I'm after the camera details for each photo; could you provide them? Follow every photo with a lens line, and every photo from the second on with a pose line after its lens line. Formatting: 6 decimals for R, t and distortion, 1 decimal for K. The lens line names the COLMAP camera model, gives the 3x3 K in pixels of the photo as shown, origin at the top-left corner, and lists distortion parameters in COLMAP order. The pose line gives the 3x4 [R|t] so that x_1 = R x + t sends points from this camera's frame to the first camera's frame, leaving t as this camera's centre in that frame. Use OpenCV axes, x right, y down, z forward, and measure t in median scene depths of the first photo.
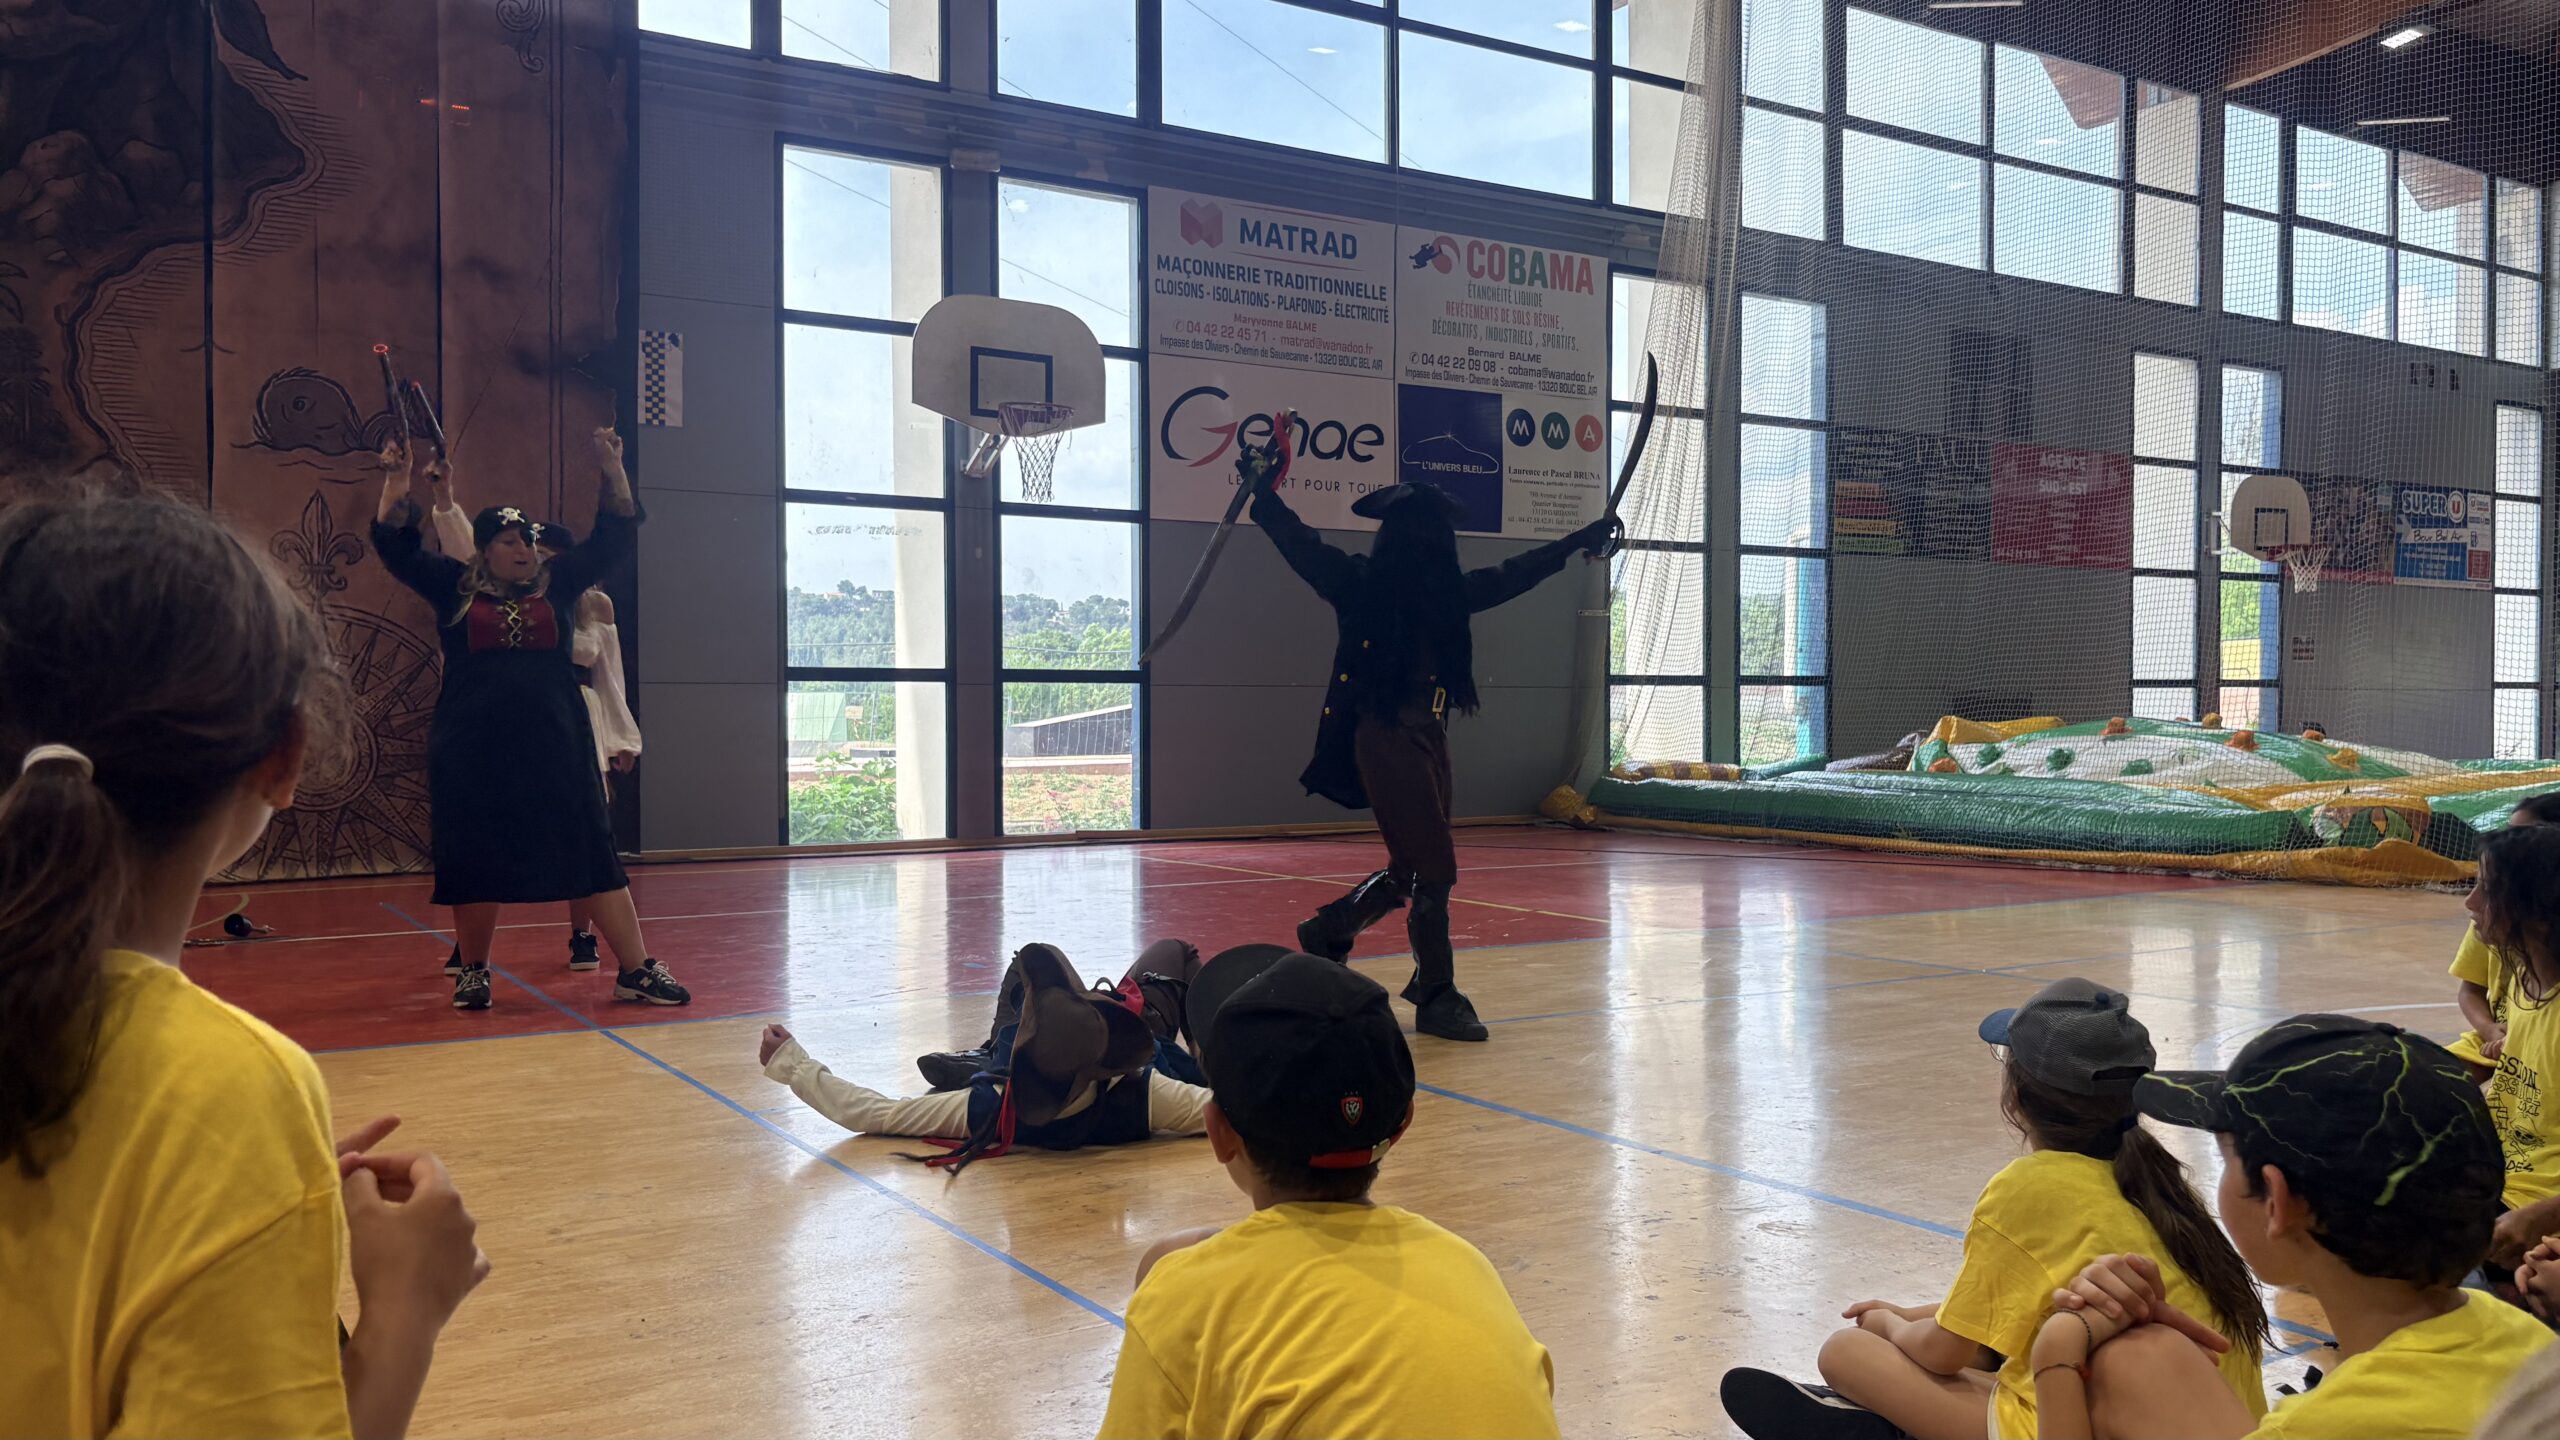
lens RADIAL K [[1939.2, 0, 1299.4], [0, 1939.2, 747.3], [0, 0, 1]] dist [0.031525, -0.033868]
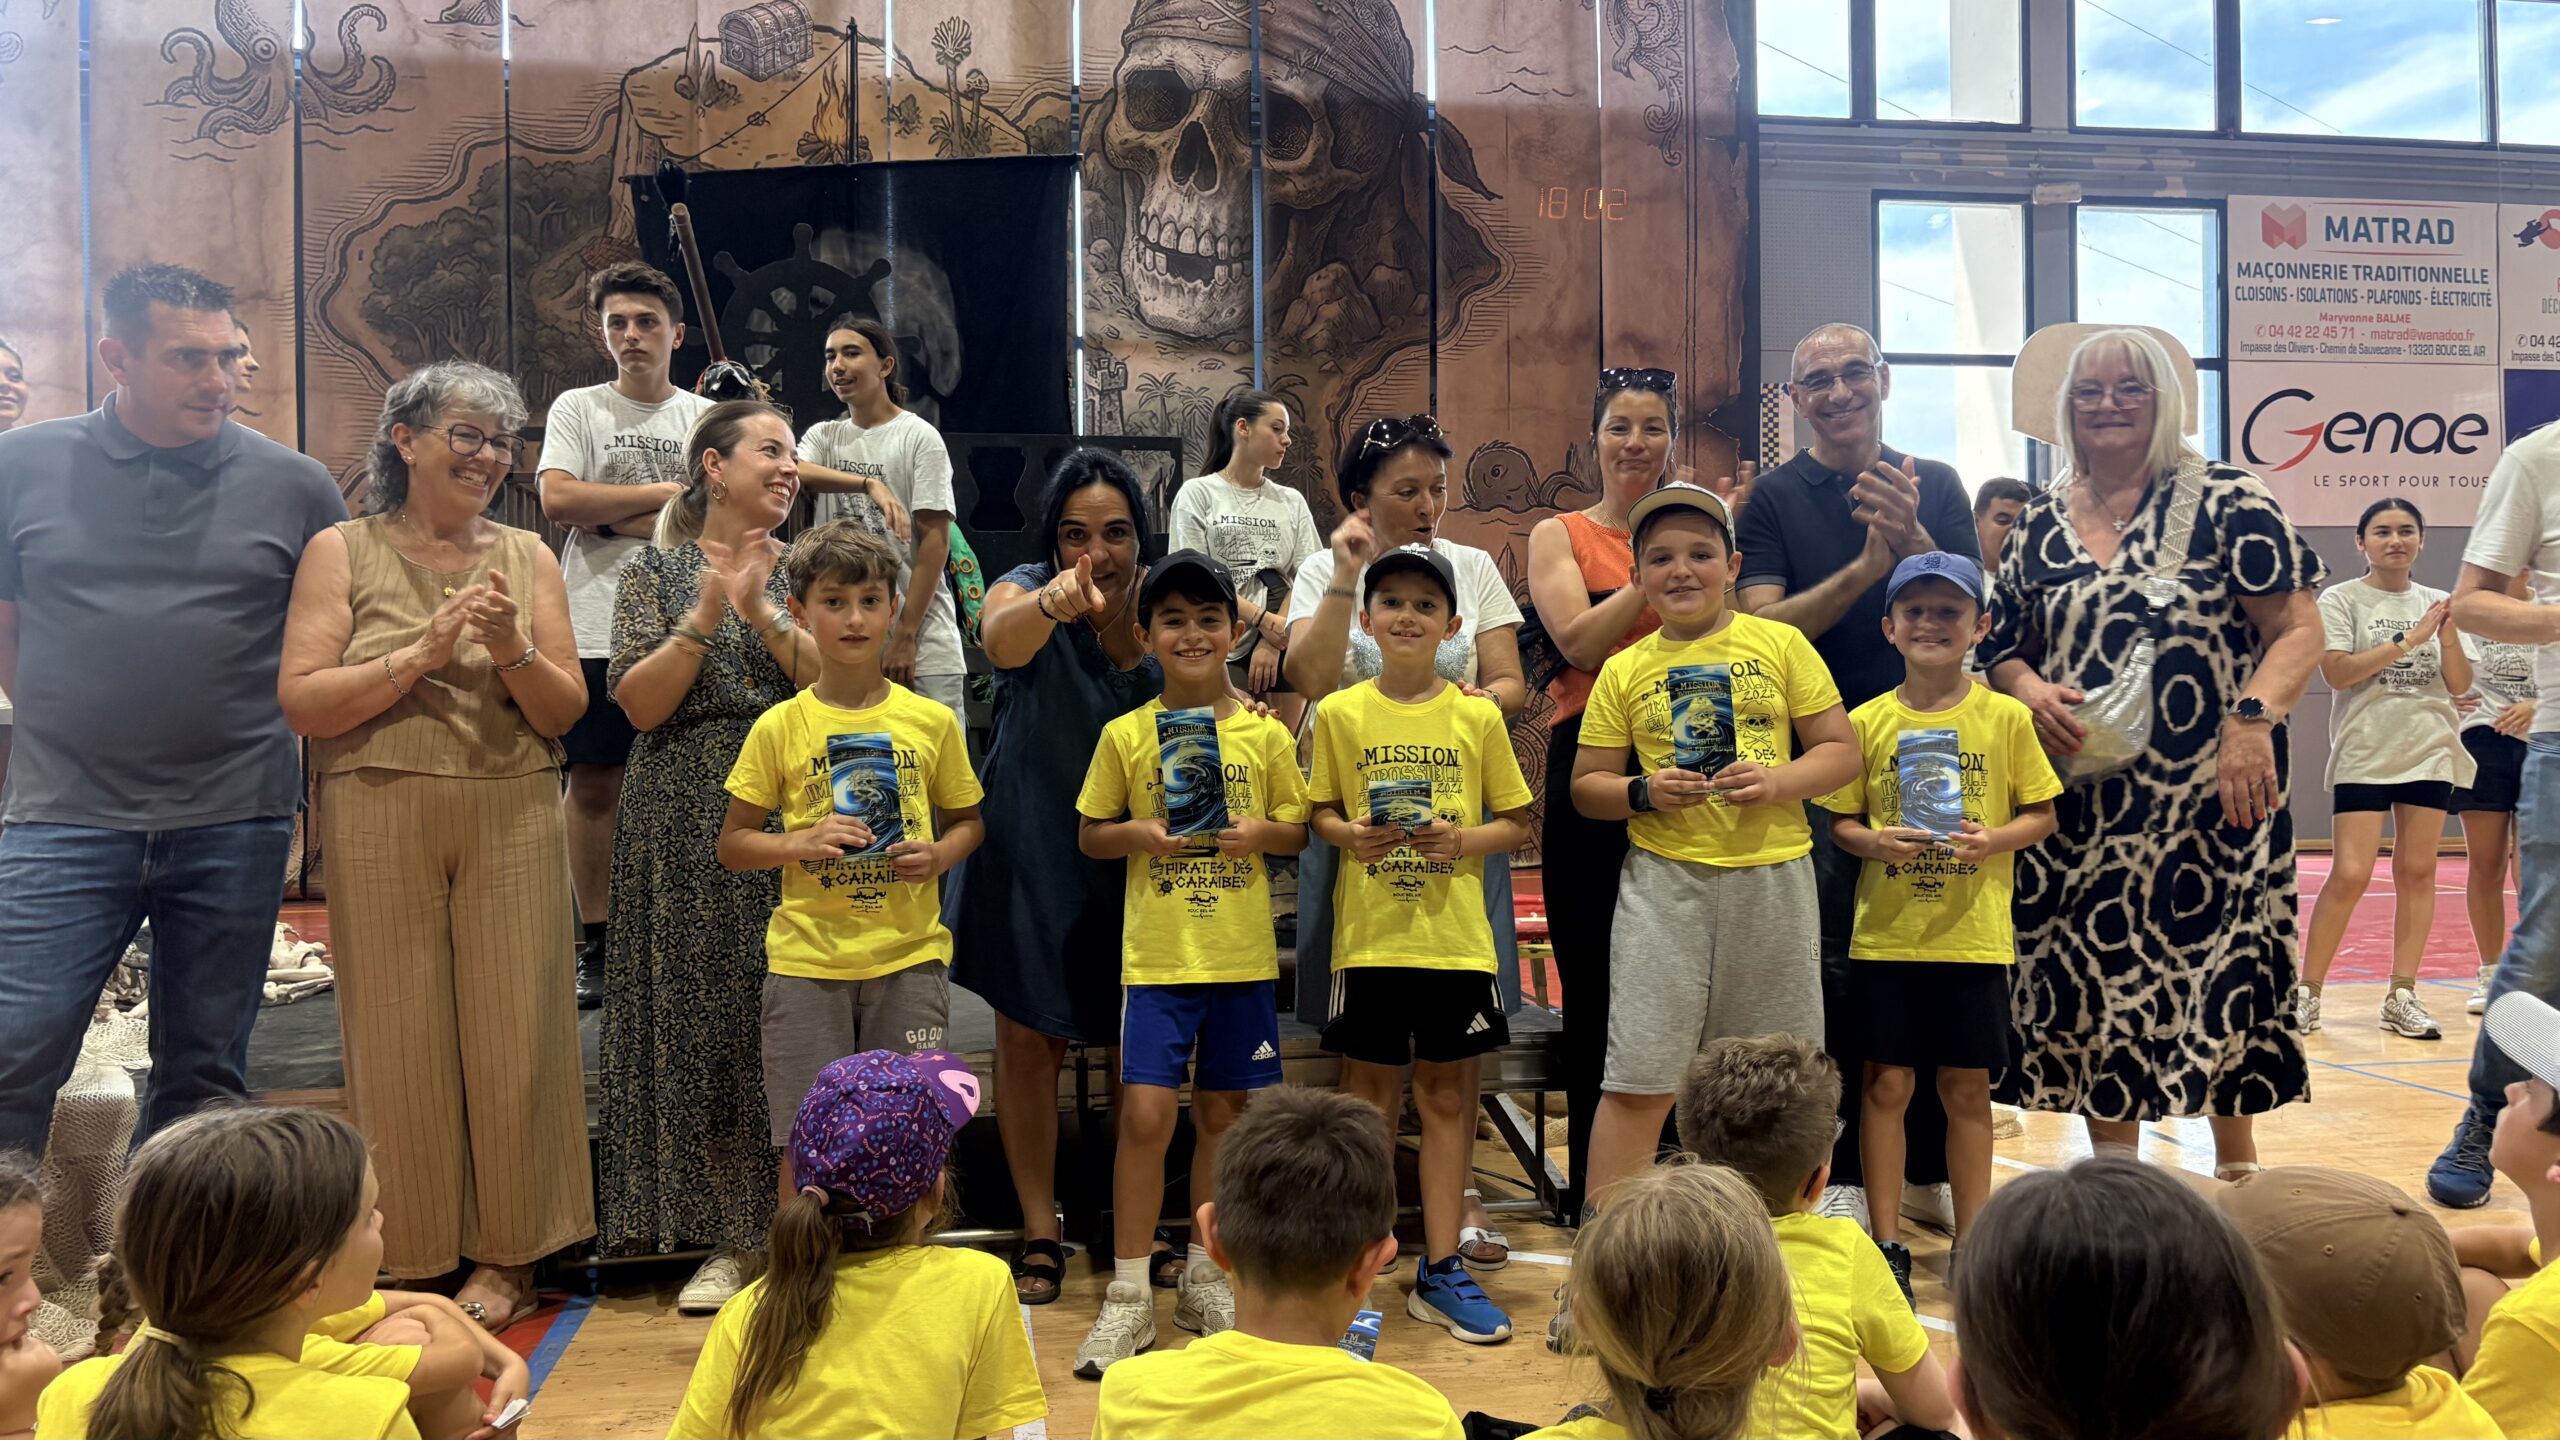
lens RADIAL K [[1865.3, 0, 1275.9], [0, 1865.3, 724.1], [0, 0, 1]] dist [0.033192, -0.029423]
pose [[0.916369, -0.008308, -0.400249, -0.138011], [0.001547, 0.999851, -0.017211, -0.001038], [0.400332, 0.015152, 0.916245, -0.075079]]
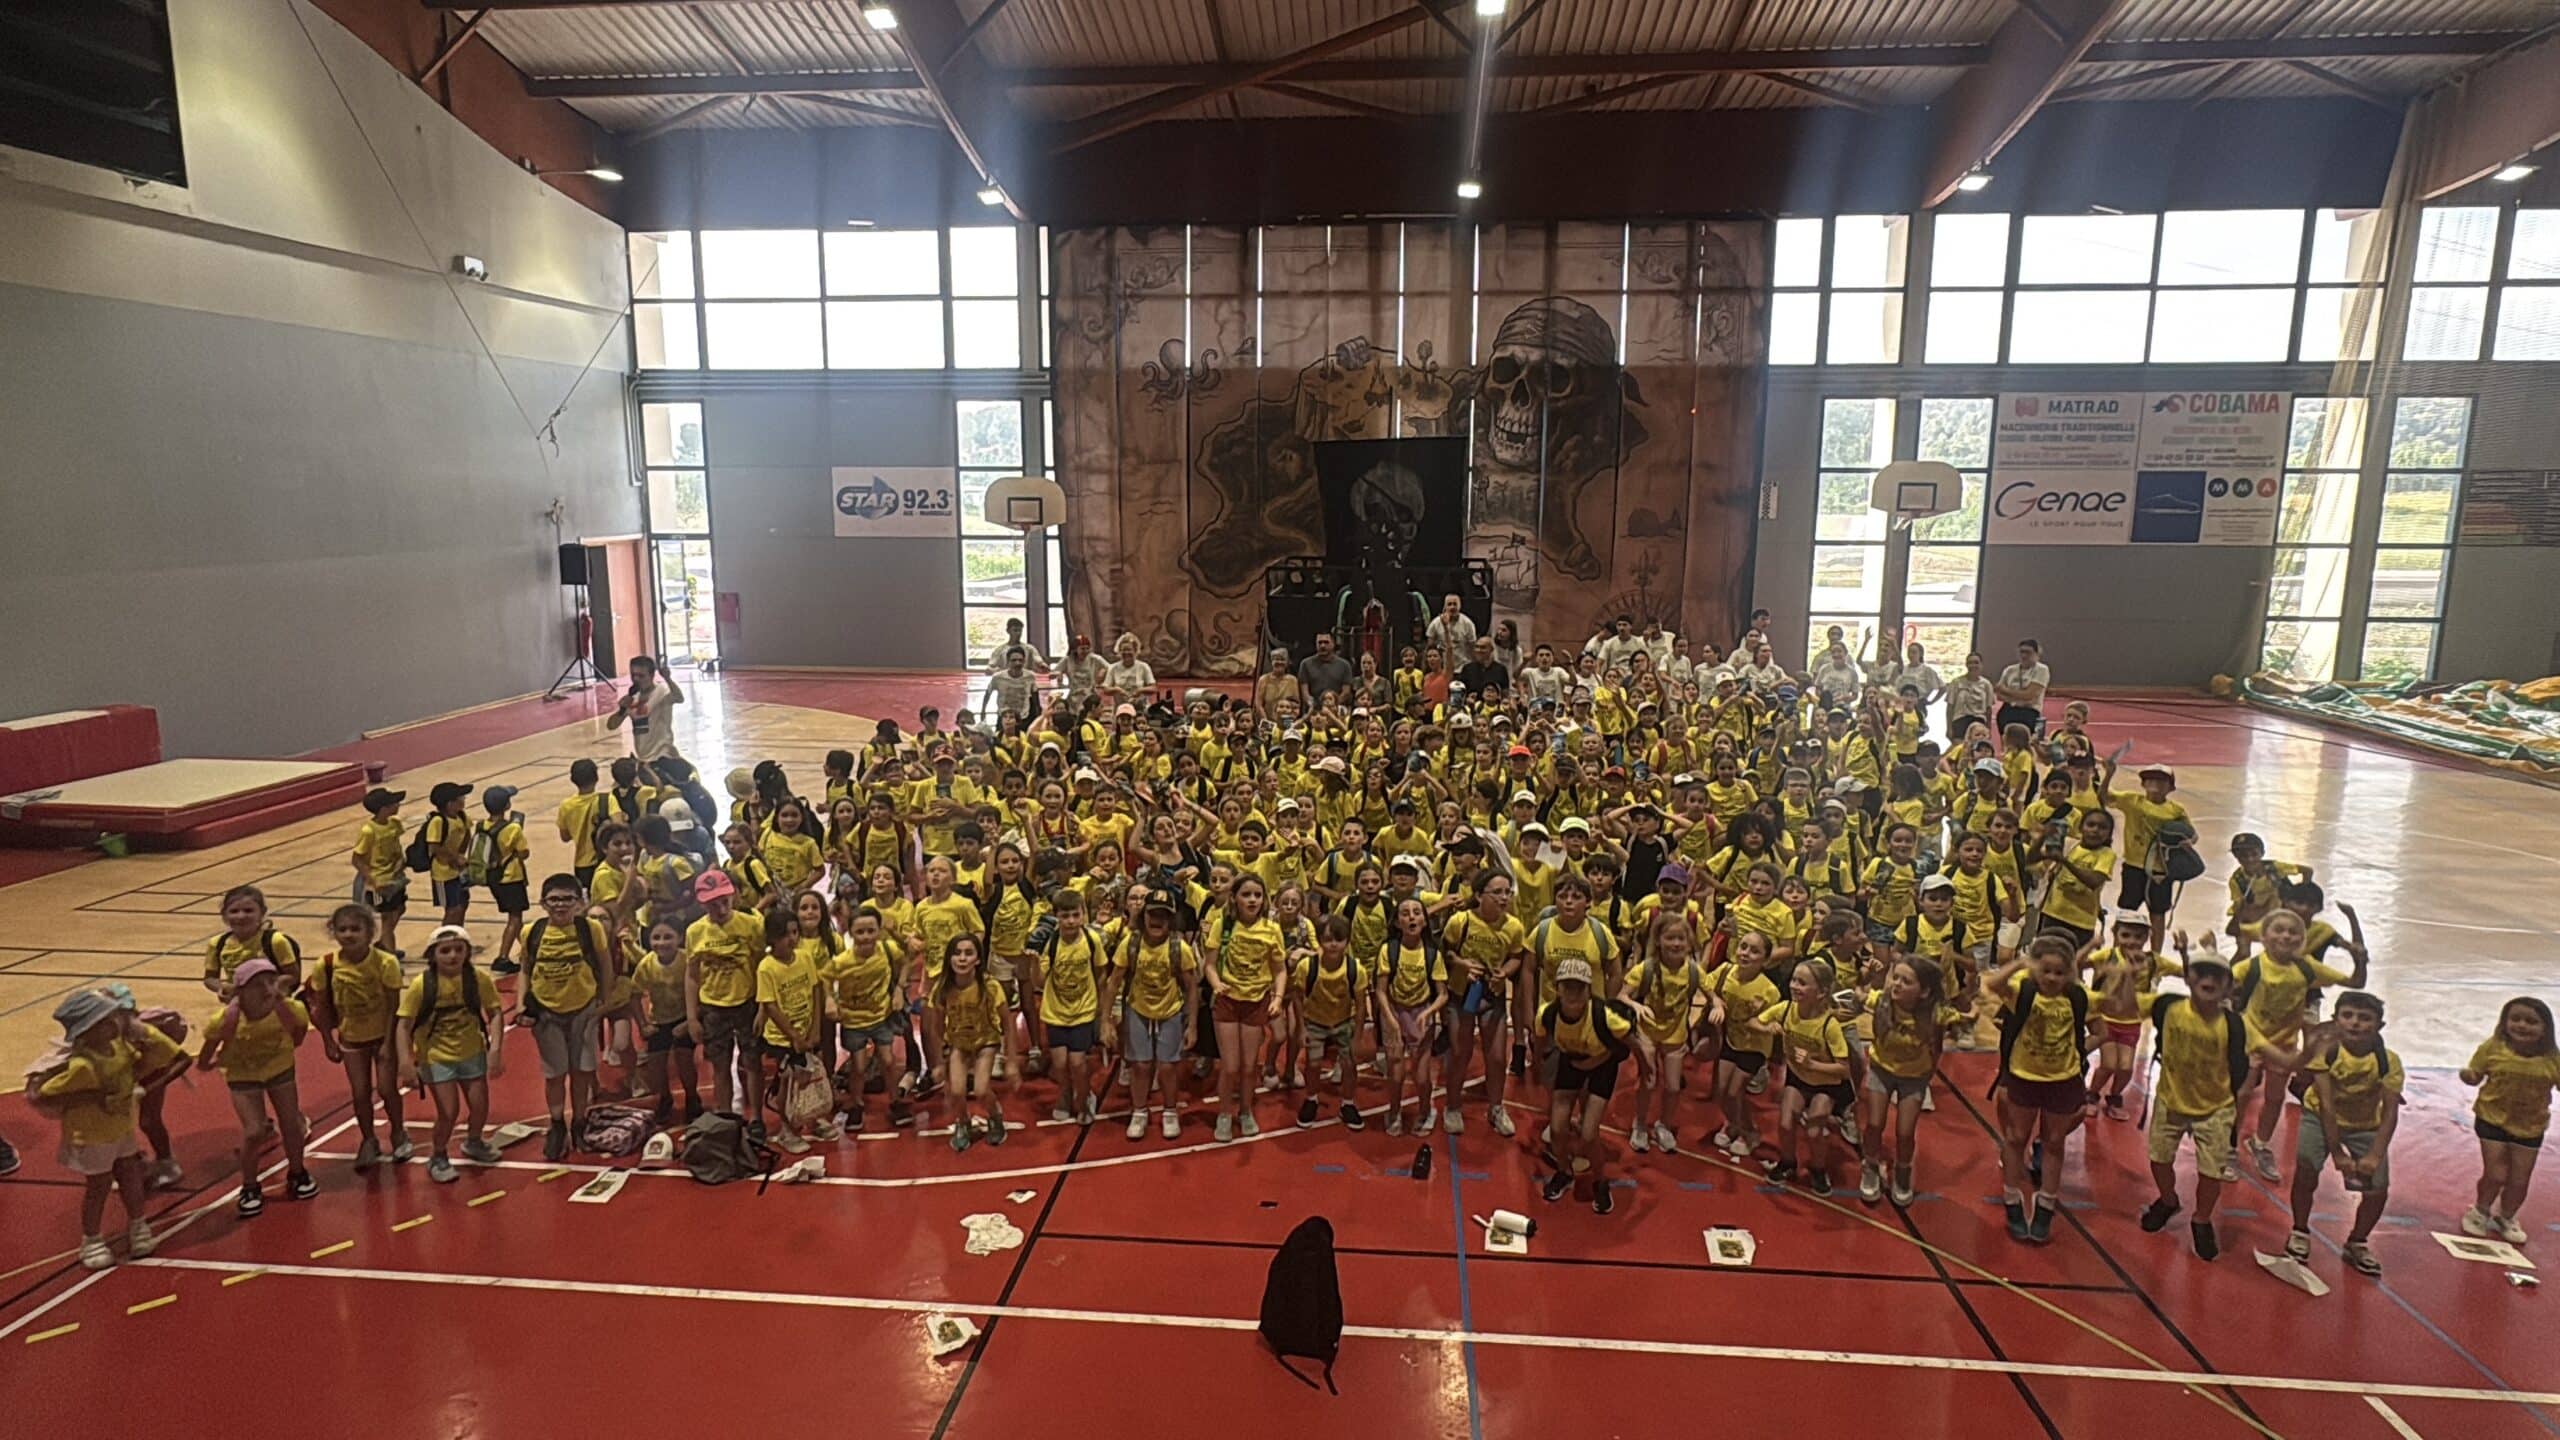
lens RADIAL K [[1399.2, 0, 1256.1], [0, 1399.2, 733.7], [0, 0, 1]] dist [-0.012688, -0.000107]
pose [[0.781532, 0.113317, -0.613488, 0.267467], [-0.016356, 0.986749, 0.161425, -0.144850], [0.623651, -0.116125, 0.773030, -0.762948]]
